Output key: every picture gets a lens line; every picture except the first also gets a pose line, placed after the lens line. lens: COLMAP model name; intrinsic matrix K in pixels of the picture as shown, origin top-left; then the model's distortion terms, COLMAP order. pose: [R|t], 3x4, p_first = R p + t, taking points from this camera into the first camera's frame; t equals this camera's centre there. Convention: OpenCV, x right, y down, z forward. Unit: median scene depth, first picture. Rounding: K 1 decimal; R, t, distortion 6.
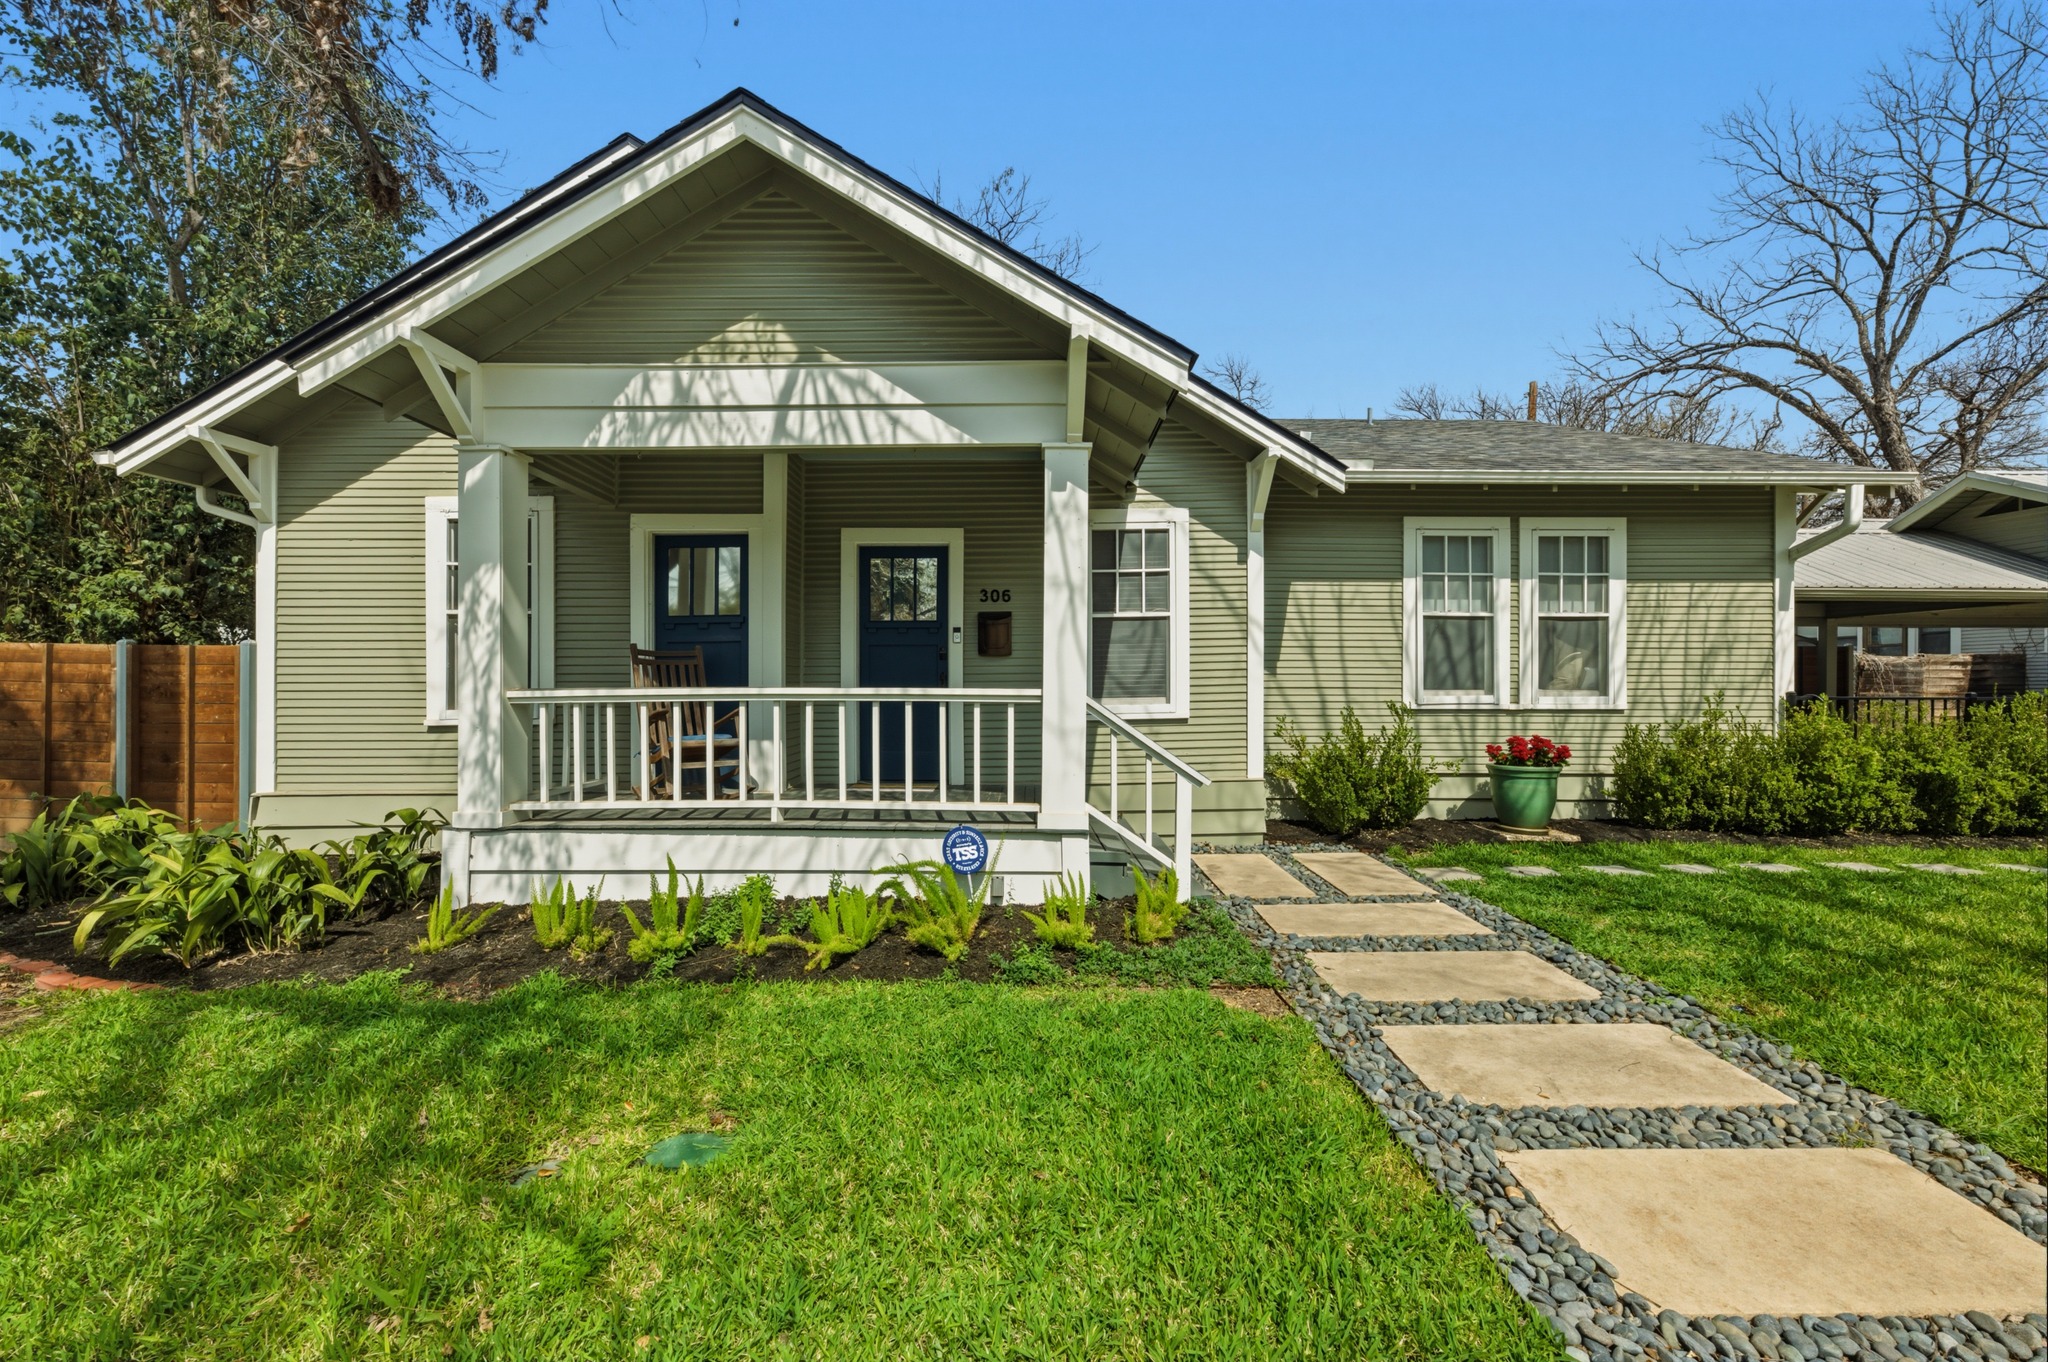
lens RADIAL K [[820.8, 0, 1015.9], [0, 820.8, 674.8], [0, 0, 1]] dist [-0.008039, 0.002836]
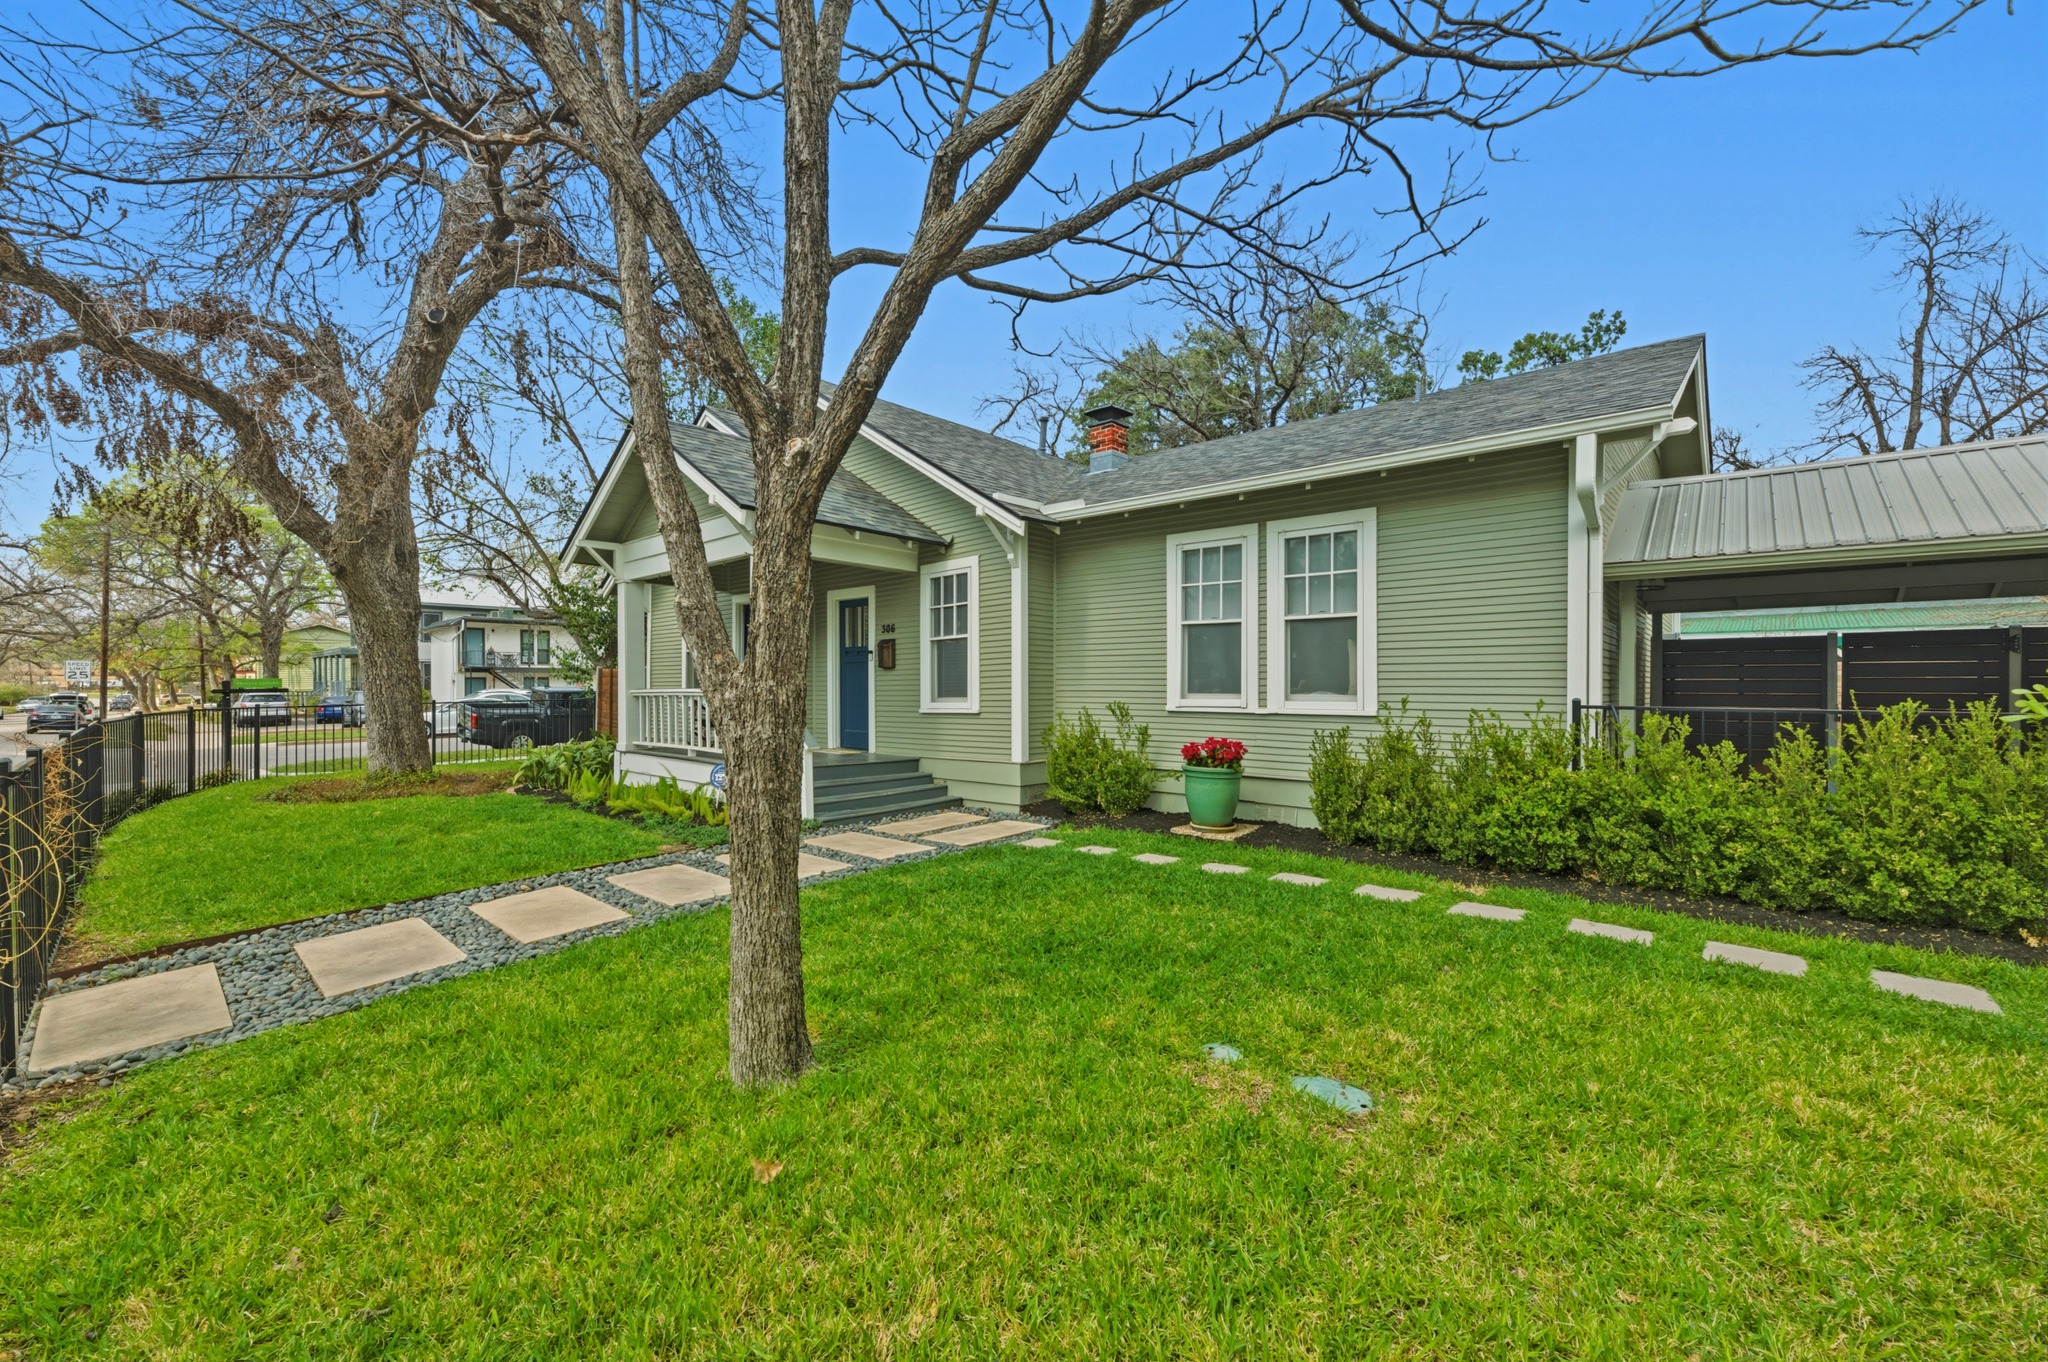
lens RADIAL K [[820.8, 0, 1010.1], [0, 820.8, 686.6], [0, 0, 1]] dist [-0.008039, 0.002836]
pose [[0.733521, 0.000768, -0.679667, 1.069997], [0.005282, 0.999963, 0.006830, 0.001269], [0.679647, -0.008599, 0.733489, 0.046733]]
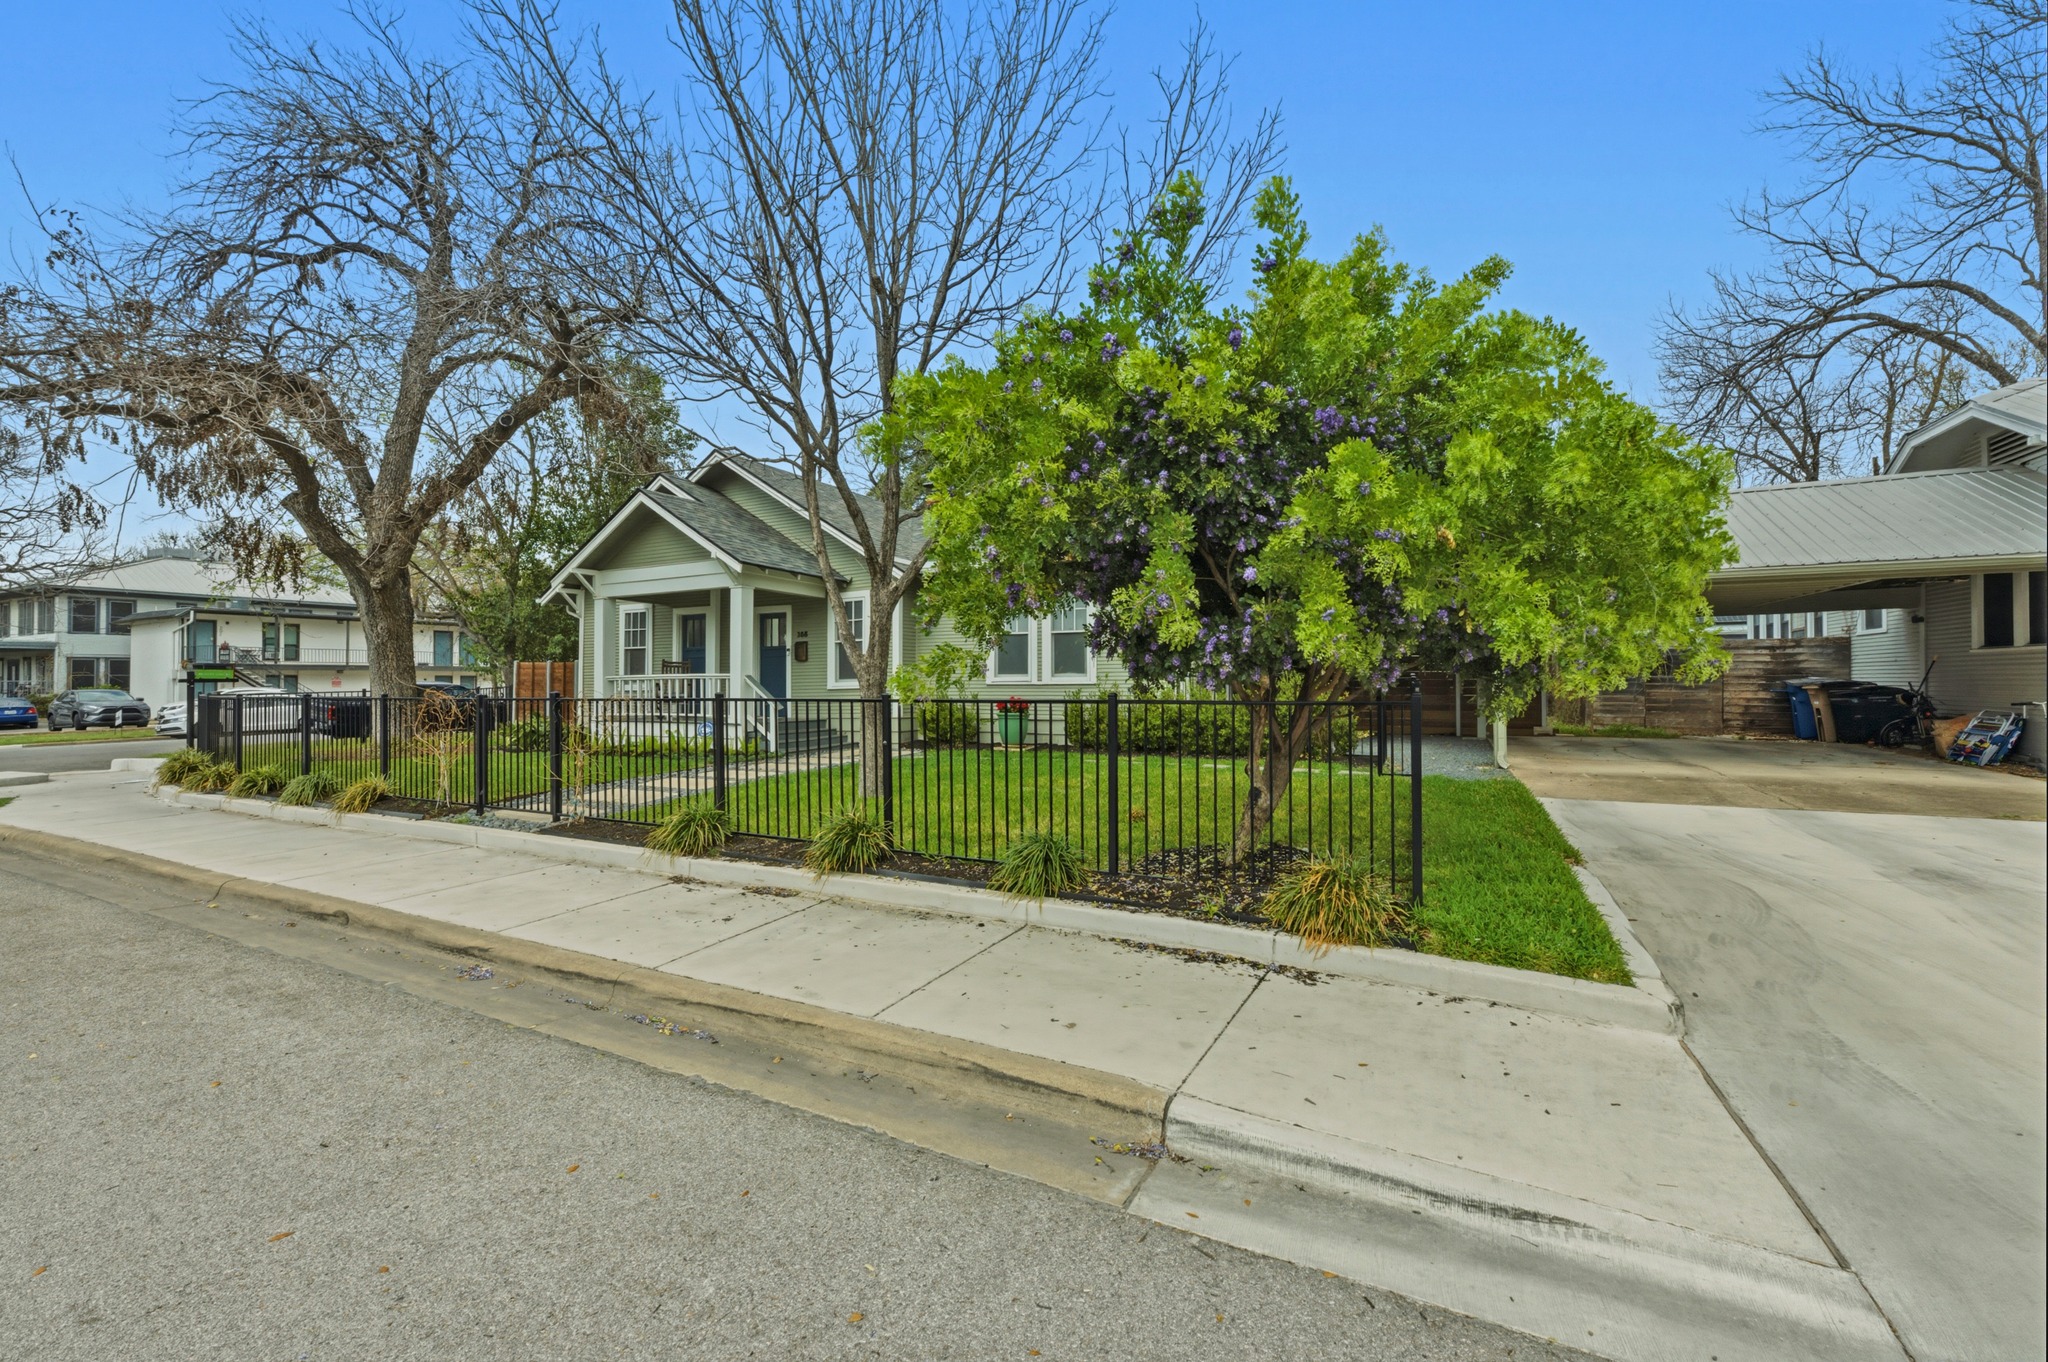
lens RADIAL K [[820.8, 0, 1032.9], [0, 820.8, 681.3], [0, 0, 1]] dist [-0.008039, 0.002836]
pose [[0.895583, -0.006845, -0.444841, 1.433742], [0.009939, 0.999940, 0.004624, 0.027936], [0.444783, -0.008562, 0.895598, -0.689886]]
